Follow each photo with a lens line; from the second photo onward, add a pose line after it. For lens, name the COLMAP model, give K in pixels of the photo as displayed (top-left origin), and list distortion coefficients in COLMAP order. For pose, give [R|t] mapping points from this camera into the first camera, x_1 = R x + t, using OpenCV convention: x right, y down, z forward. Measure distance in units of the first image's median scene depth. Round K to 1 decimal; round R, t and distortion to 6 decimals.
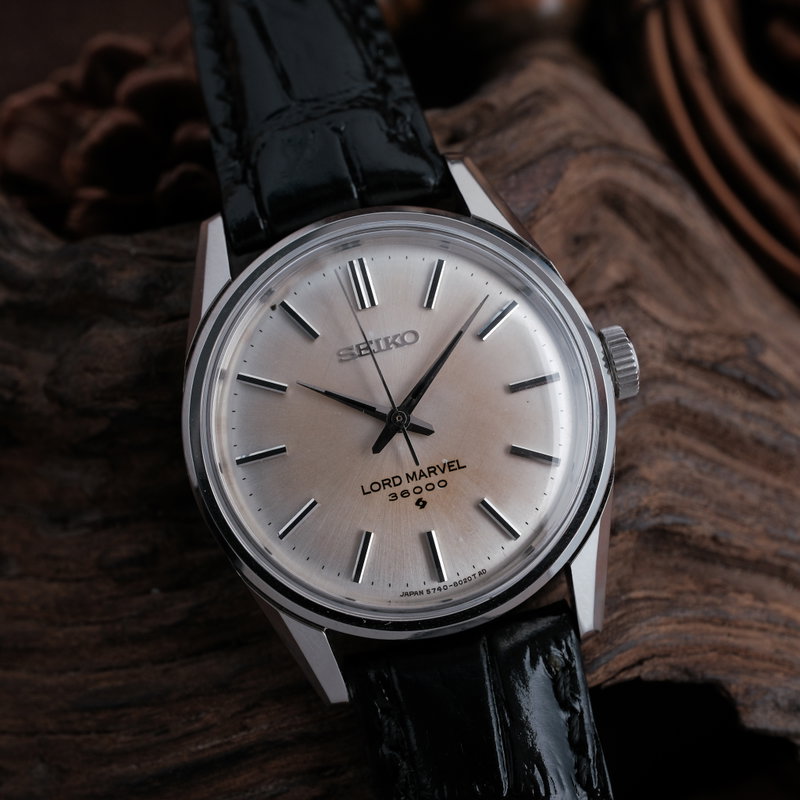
lens RADIAL K [[2410.5, 0, 399.5], [0, 2410.5, 391.6], [0, 0, 1]] dist [-0.065095, 0.000000]
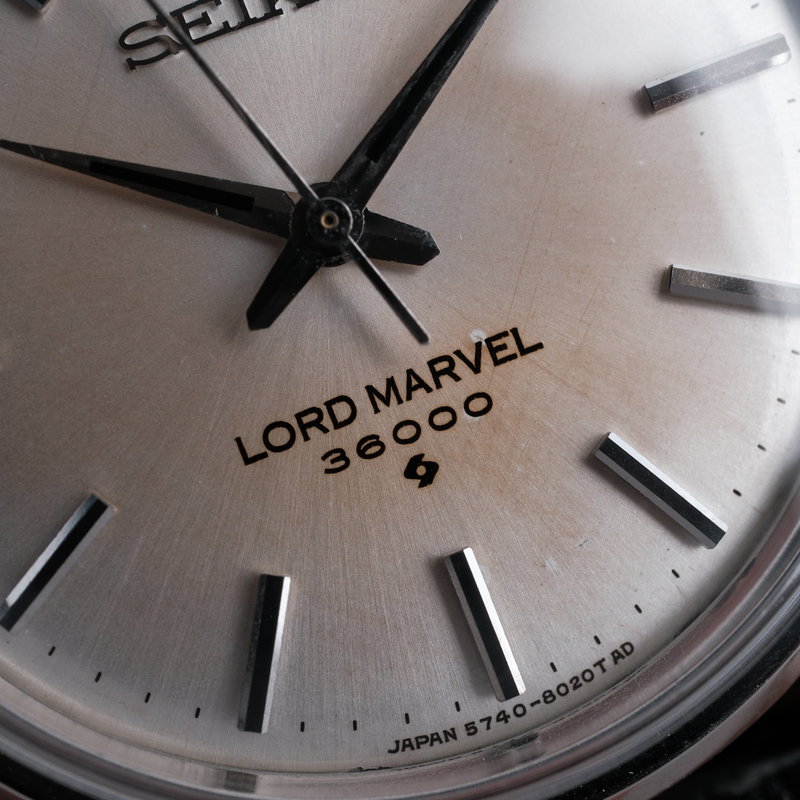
lens RADIAL K [[2410.5, 0, 408.4], [0, 2410.5, 399.1], [0, 0, 1]] dist [-0.065095, 0.000000]
pose [[0.991324, -0.112240, 0.068396, -0.014337], [0.106798, 0.991168, 0.078615, 0.010470], [-0.076615, -0.070628, 0.994556, 0.671609]]
